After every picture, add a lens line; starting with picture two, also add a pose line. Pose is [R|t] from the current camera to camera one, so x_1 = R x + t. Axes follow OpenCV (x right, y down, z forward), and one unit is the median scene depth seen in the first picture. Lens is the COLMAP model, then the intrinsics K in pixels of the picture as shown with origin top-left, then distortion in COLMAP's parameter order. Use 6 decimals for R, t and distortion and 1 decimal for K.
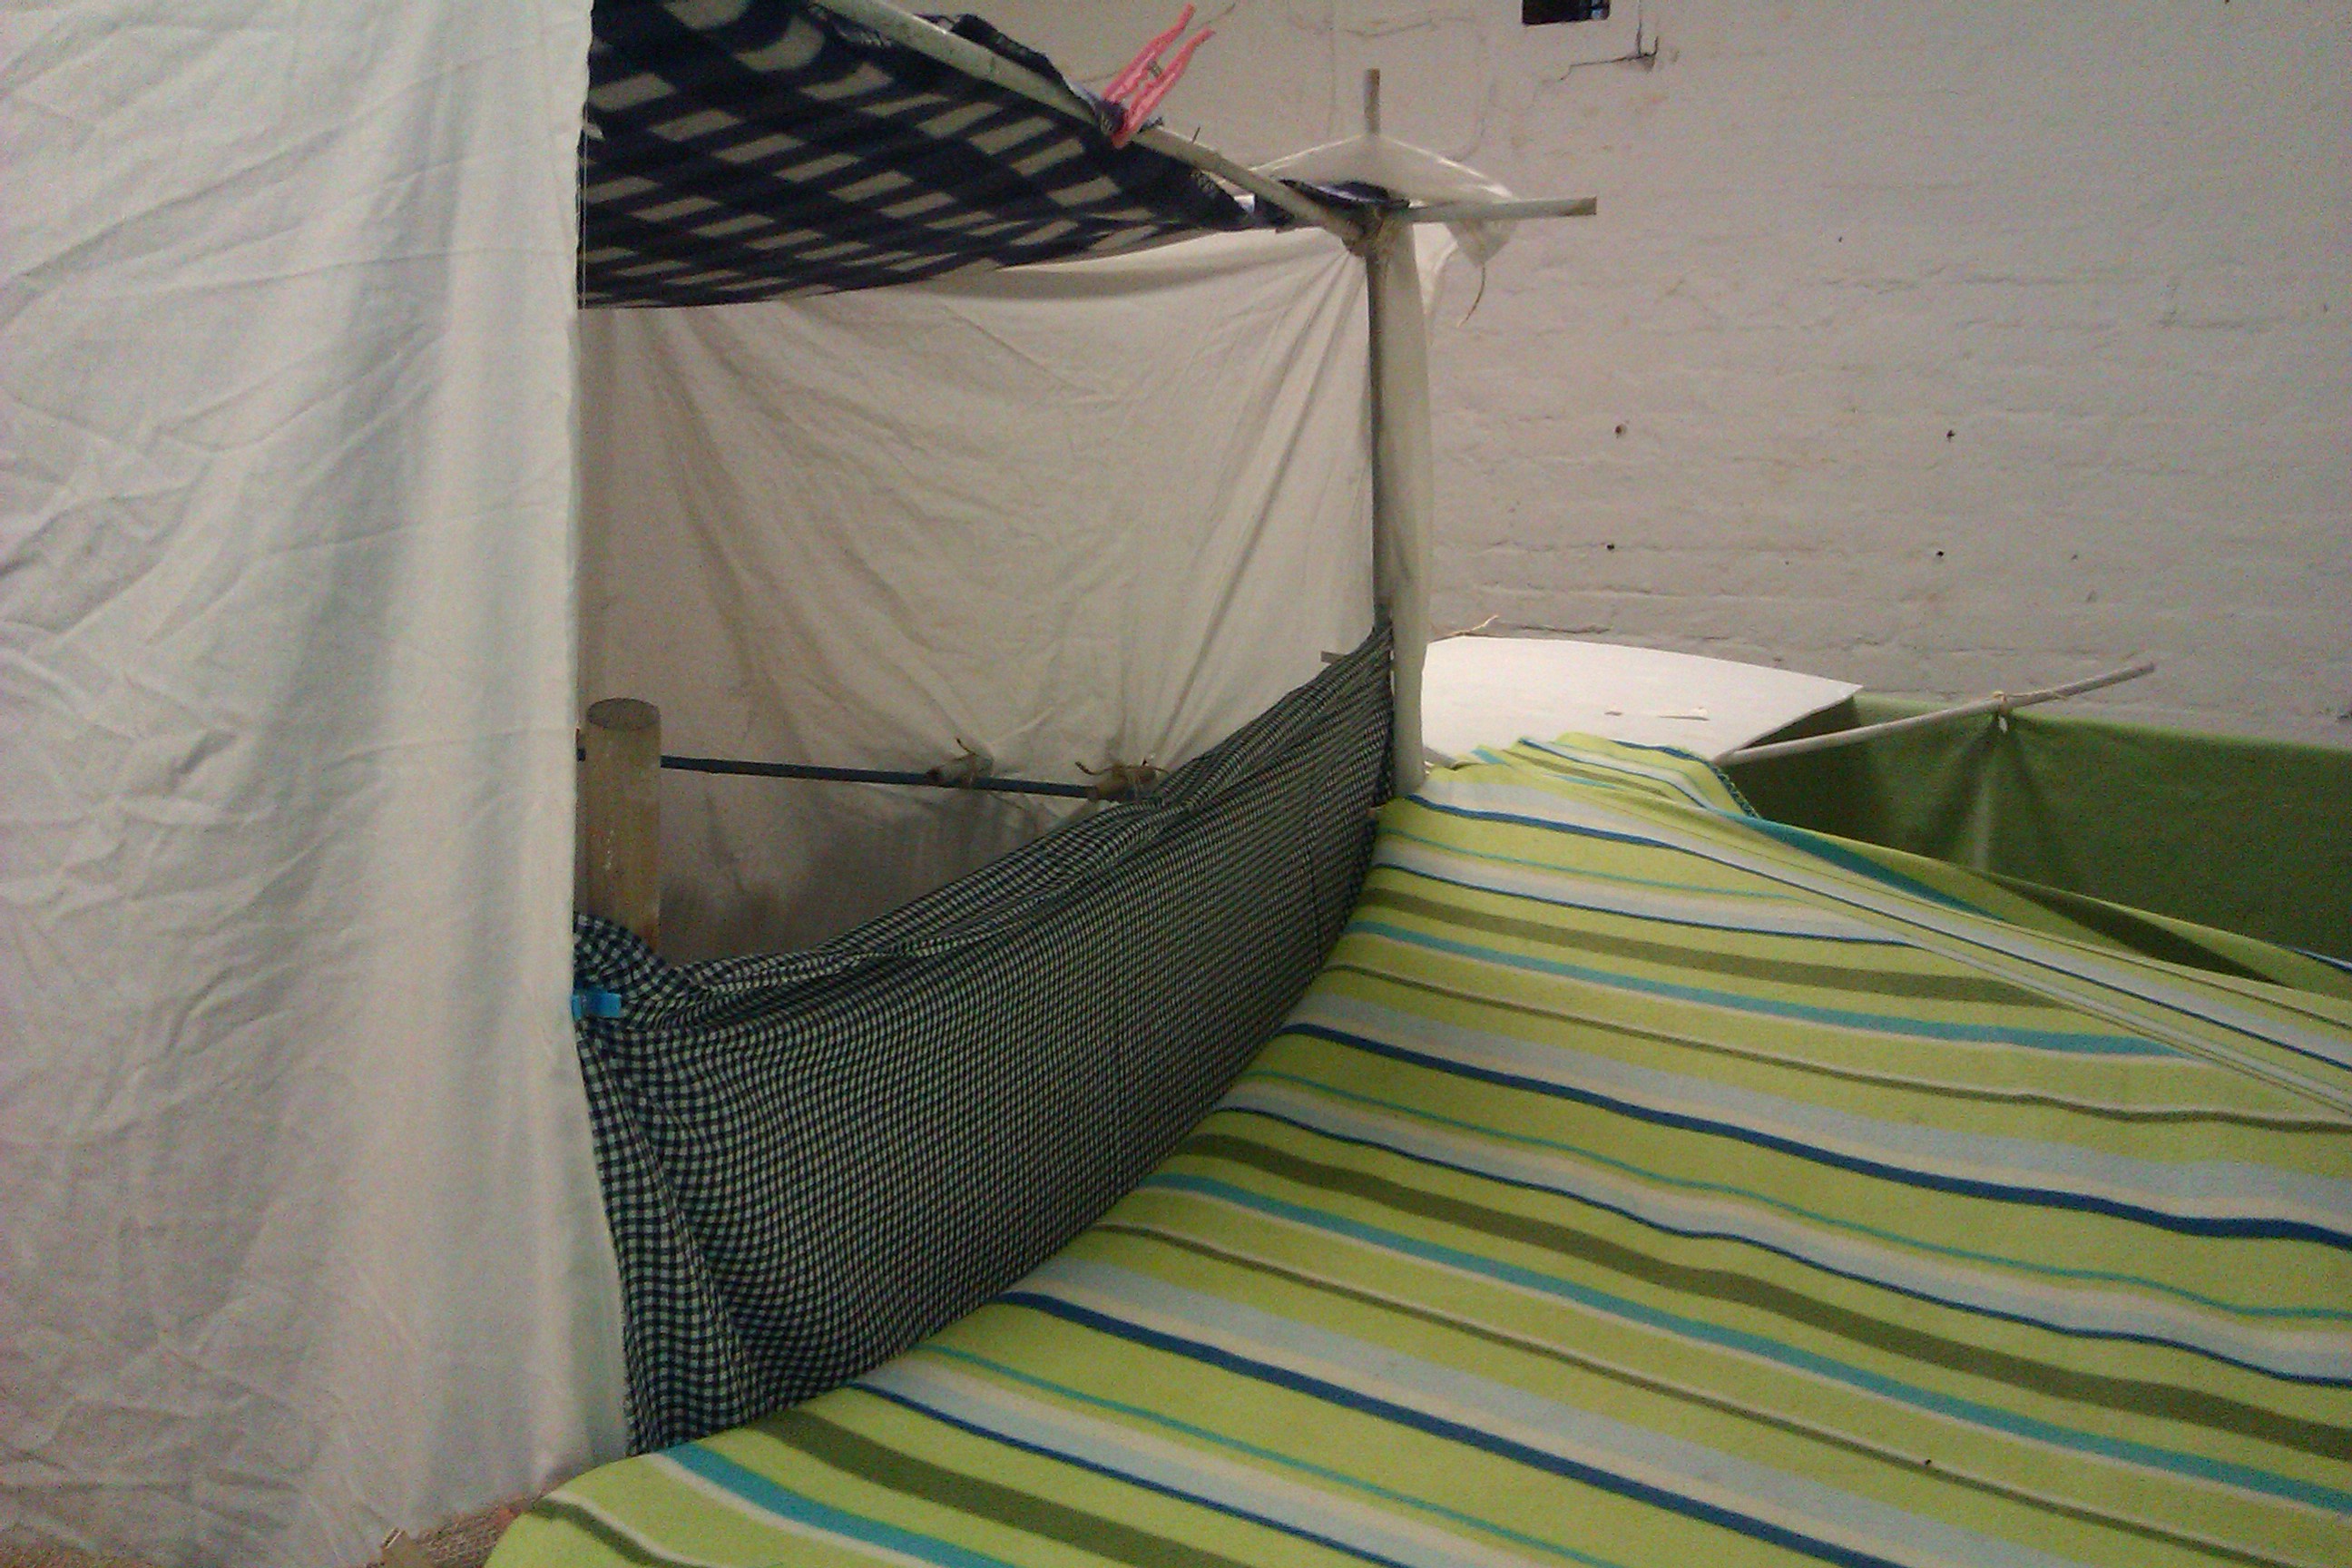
lens RADIAL K [[2252.2, 0, 1174.4], [0, 2252.2, 867.8], [0, 0, 1]] dist [0.055601, -0.152999]
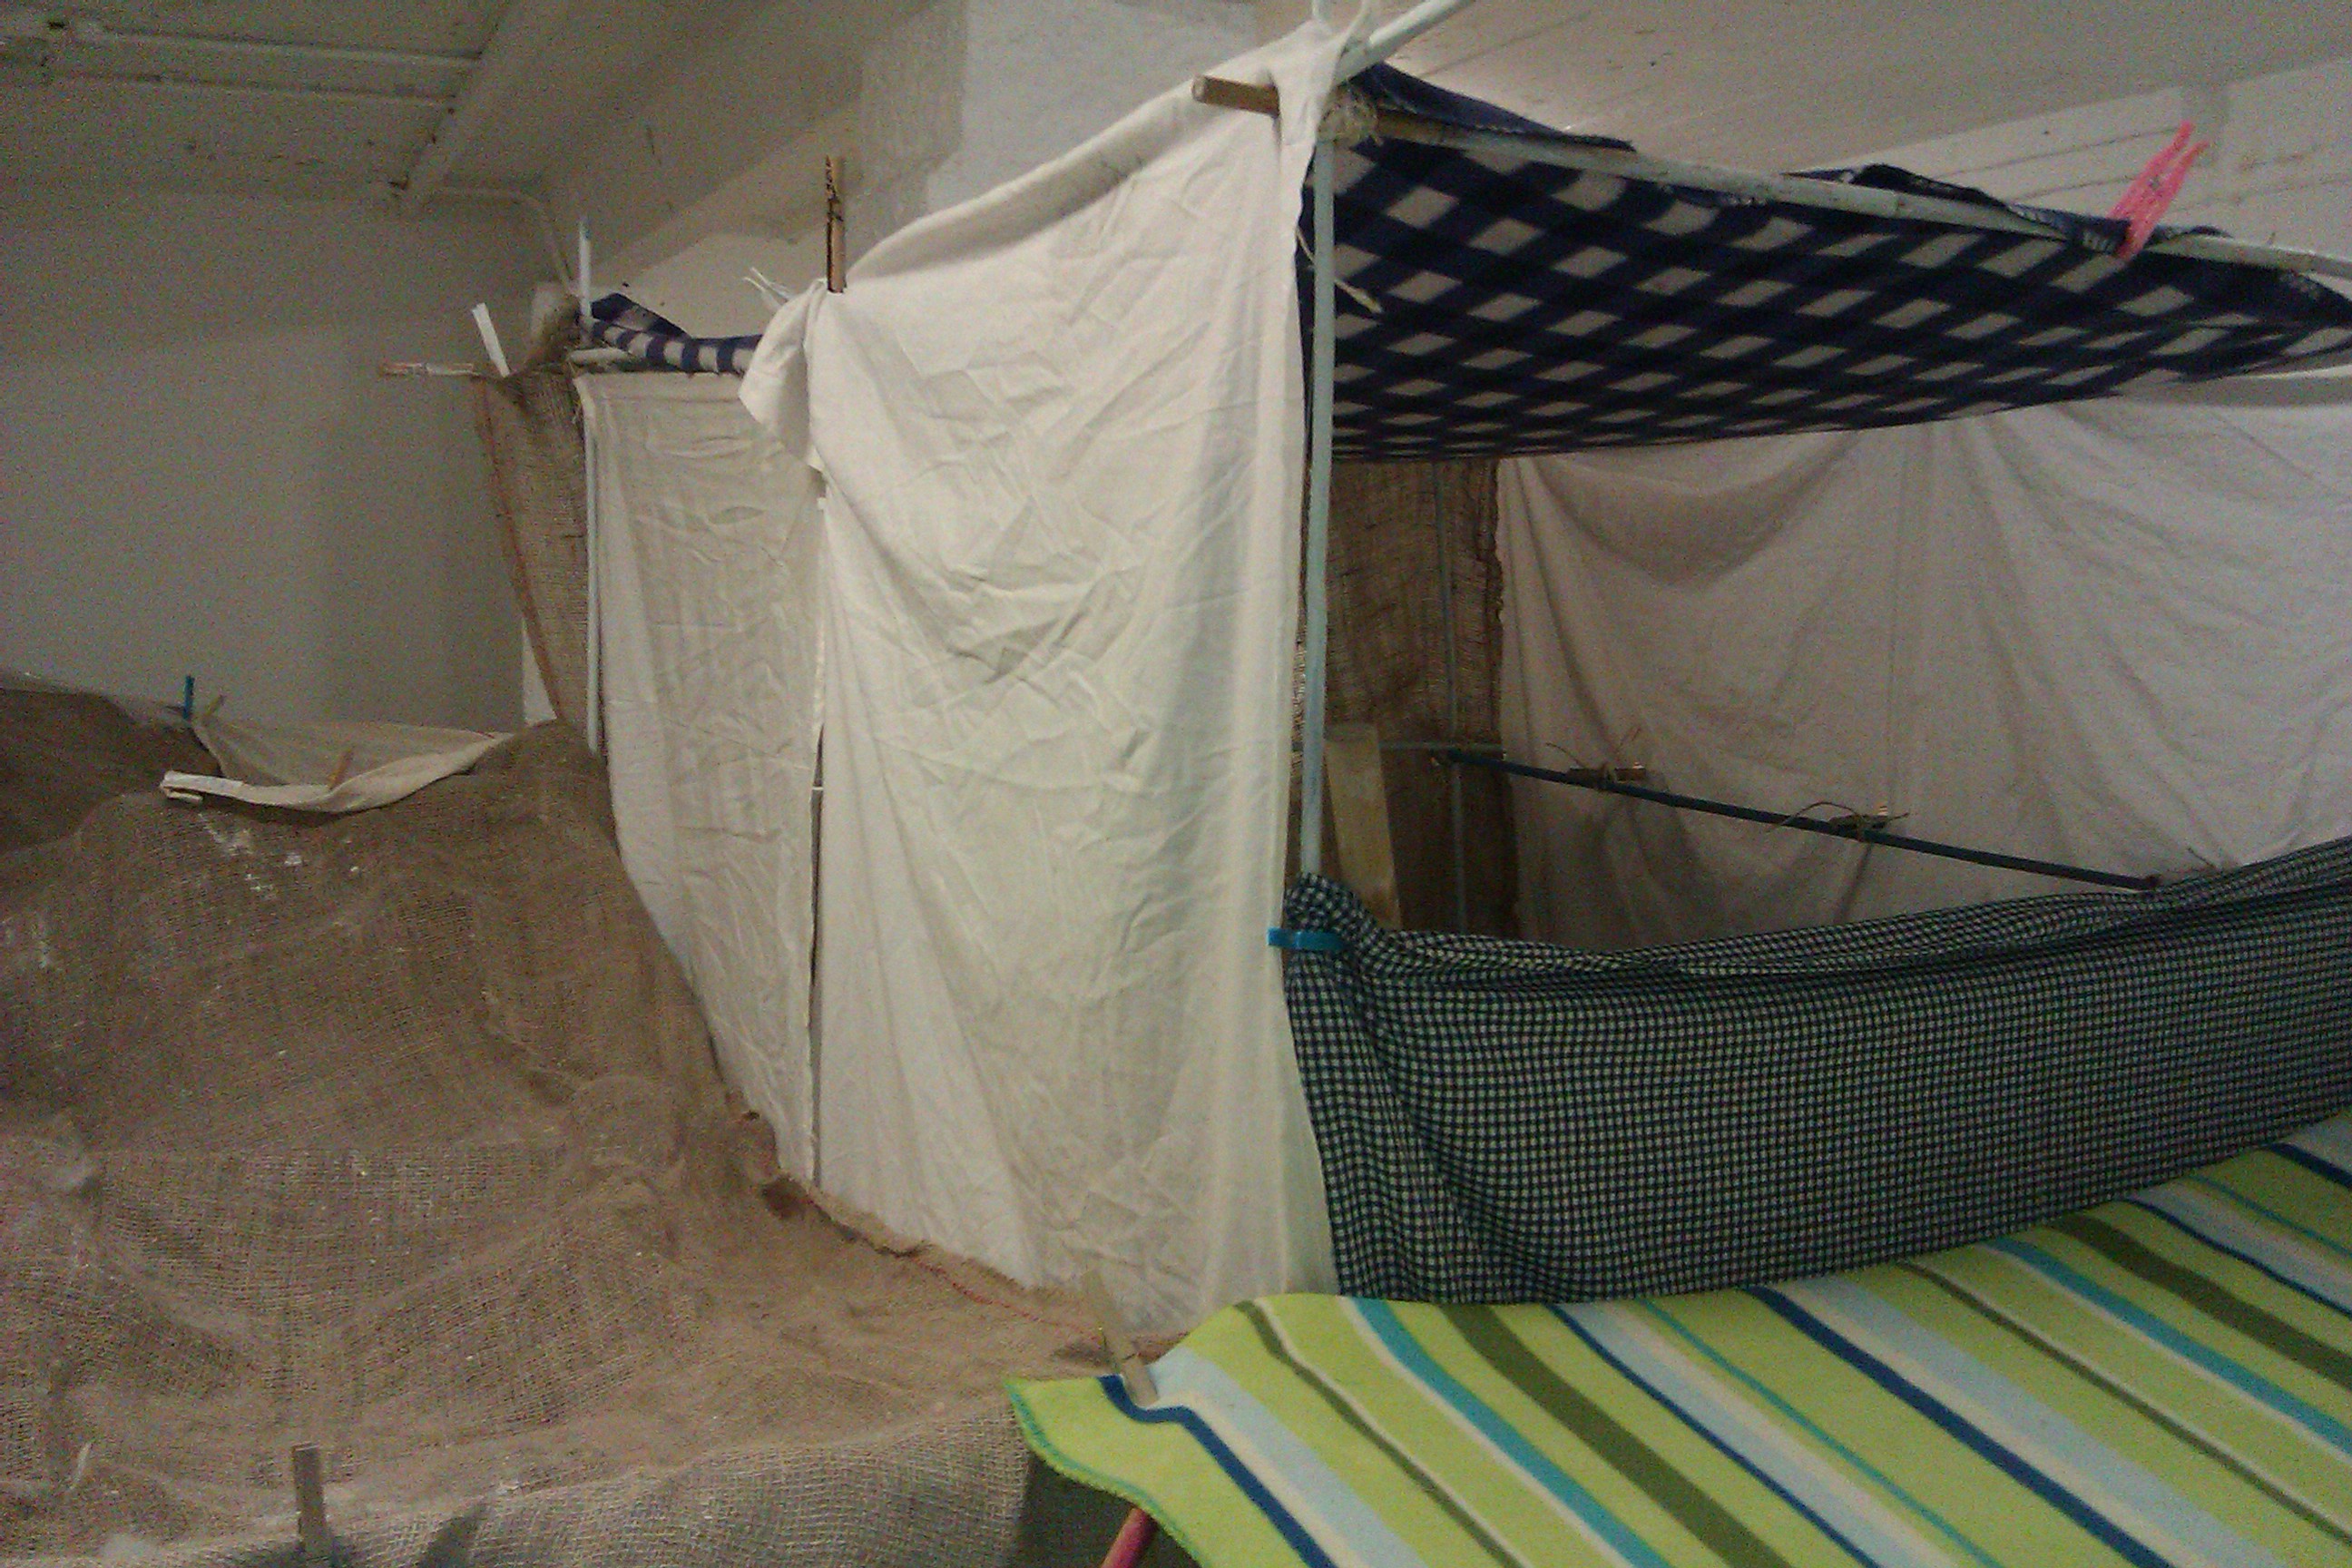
lens RADIAL K [[2252.2, 0, 1174.4], [0, 2252.2, 867.8], [0, 0, 1]] dist [0.055601, -0.152999]
pose [[0.716334, 0.095194, -0.691234, 0.562476], [-0.134652, 0.990888, -0.003079, 0.028202], [0.684642, 0.095282, 0.722625, -0.034509]]
